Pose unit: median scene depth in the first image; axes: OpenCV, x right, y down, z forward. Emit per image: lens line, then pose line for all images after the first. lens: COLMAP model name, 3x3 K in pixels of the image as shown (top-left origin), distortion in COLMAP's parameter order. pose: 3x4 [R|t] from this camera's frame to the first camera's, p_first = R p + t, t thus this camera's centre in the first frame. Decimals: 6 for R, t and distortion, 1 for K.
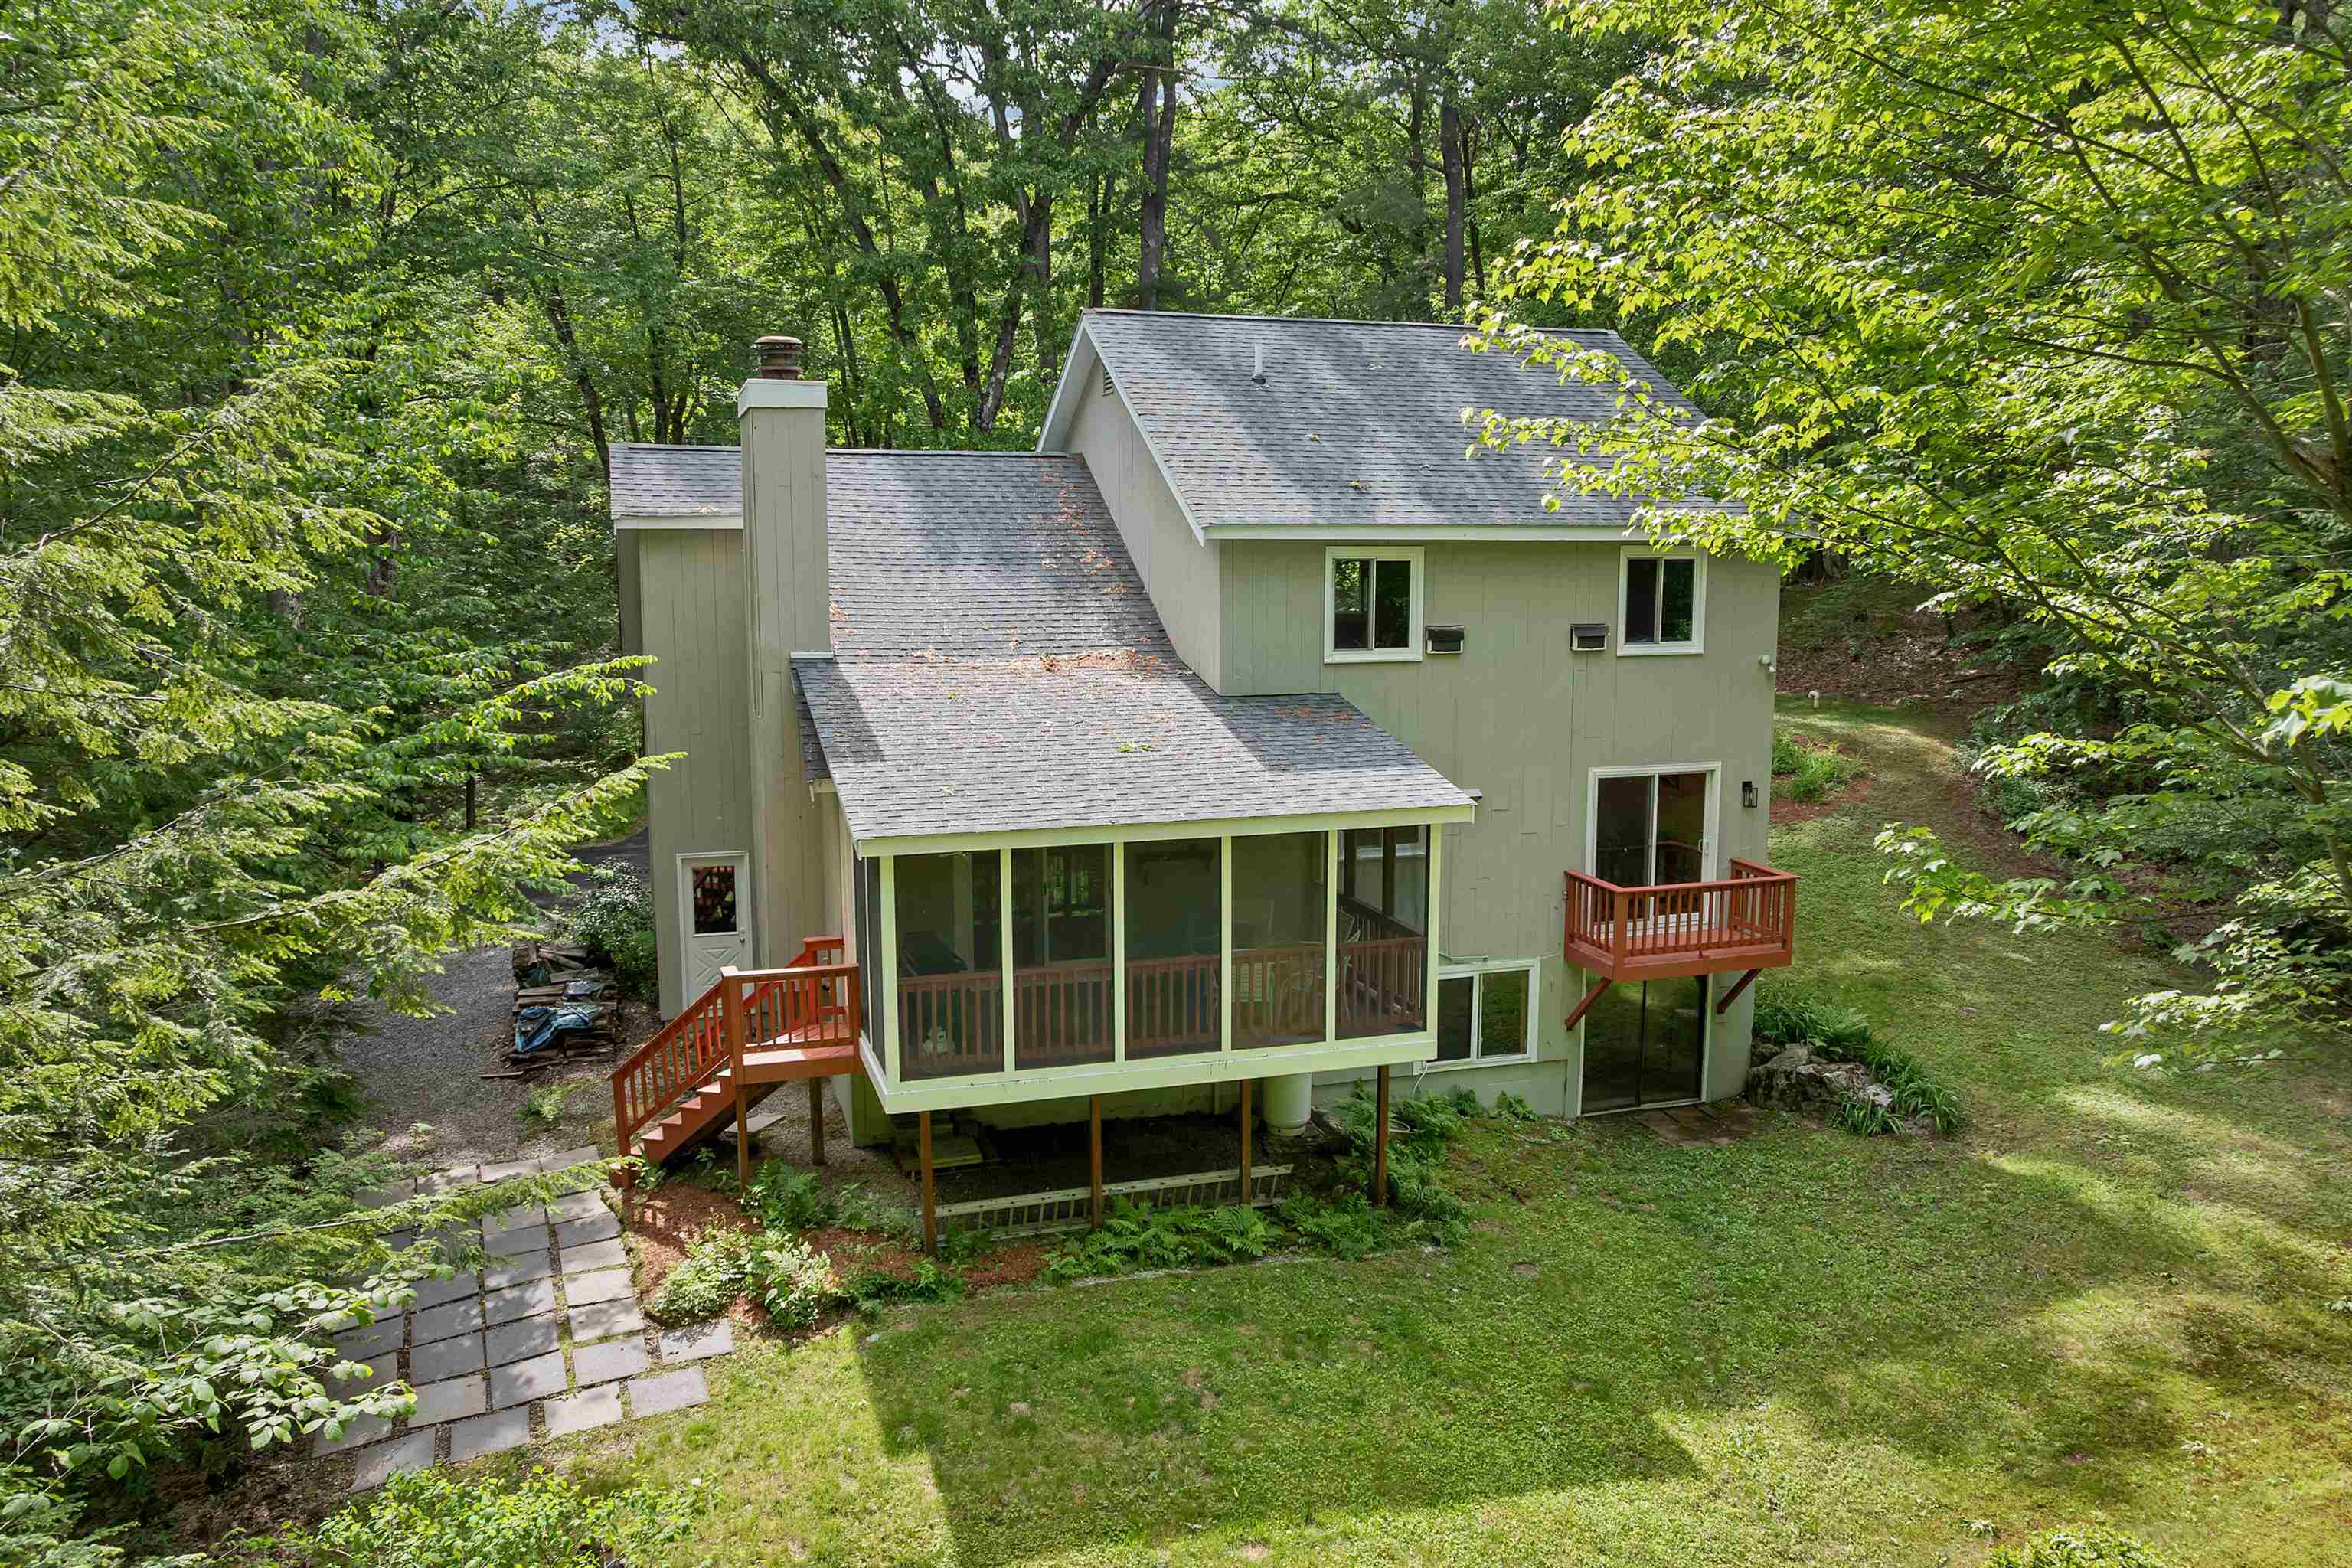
lens RADIAL K [[1713.4, 0, 1176.0], [0, 1713.4, 784.0], [0, 0, 1]] dist [-0.041895, -0.005053]
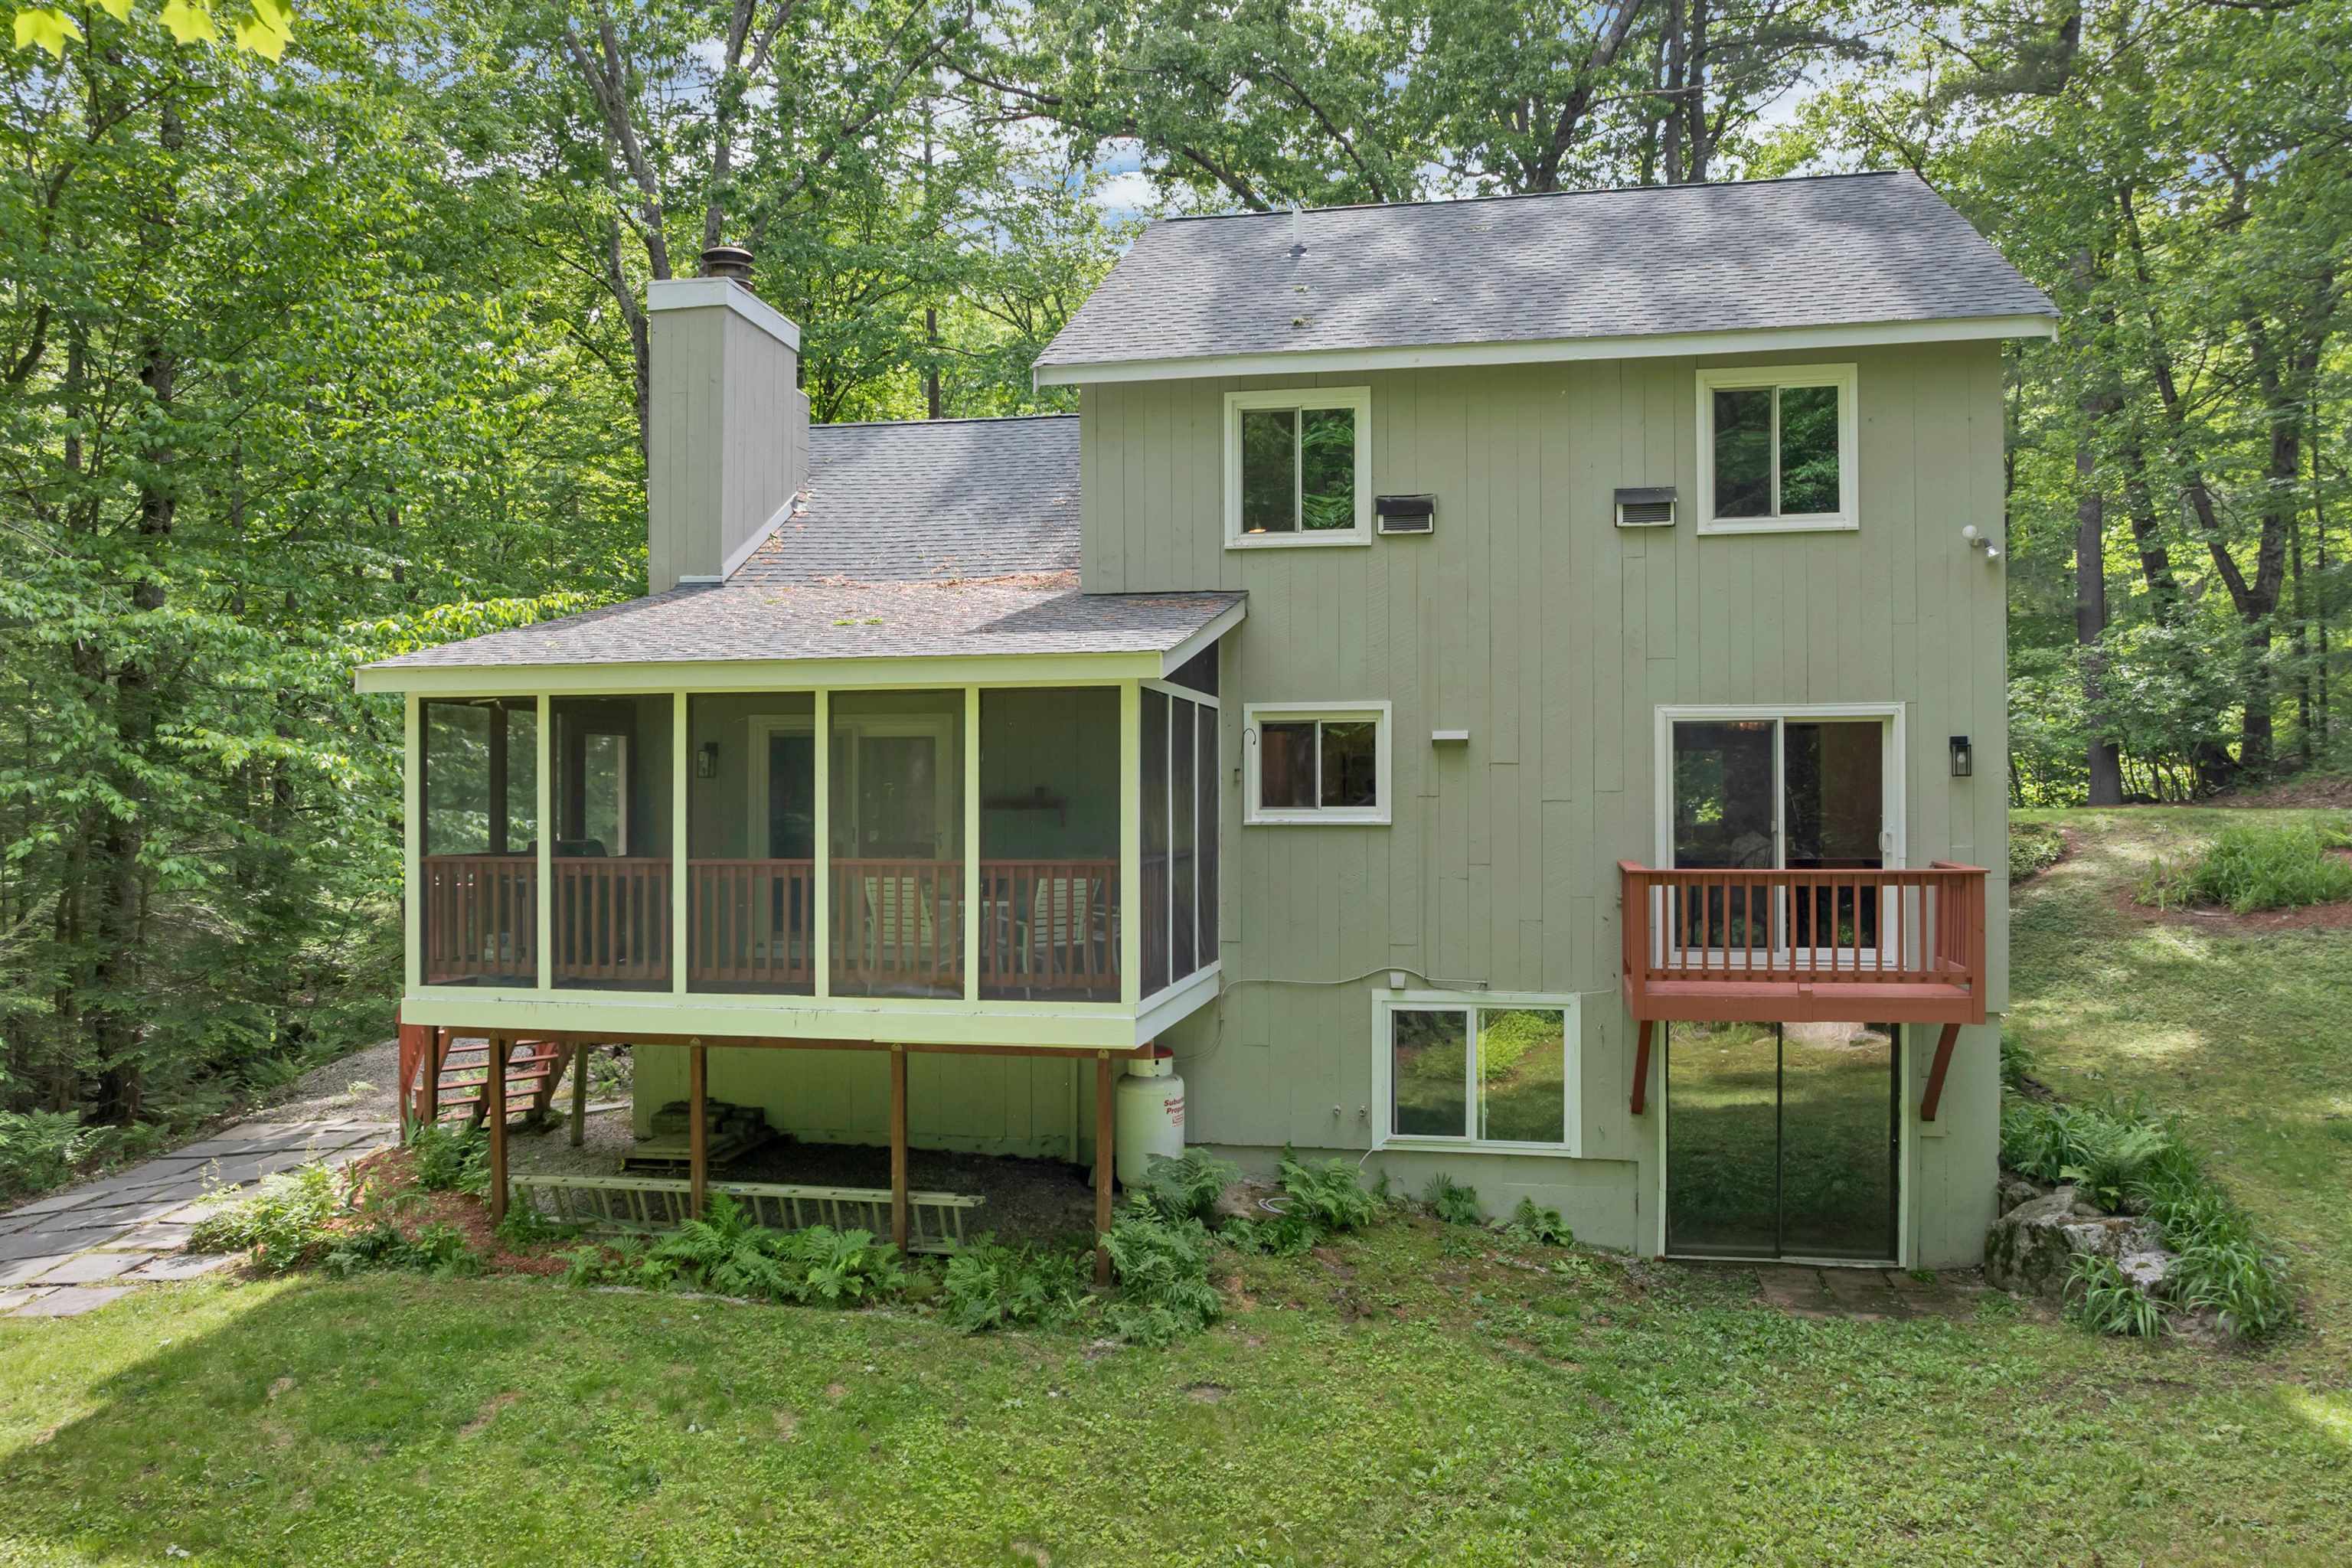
lens RADIAL K [[1713.4, 0, 1176.0], [0, 1713.4, 784.0], [0, 0, 1]] dist [-0.041895, -0.005053]
pose [[0.871319, -0.005625, -0.490685, 0.404887], [-0.068624, 0.988712, -0.133191, 0.121459], [0.485896, 0.149725, 0.861097, 0.350717]]
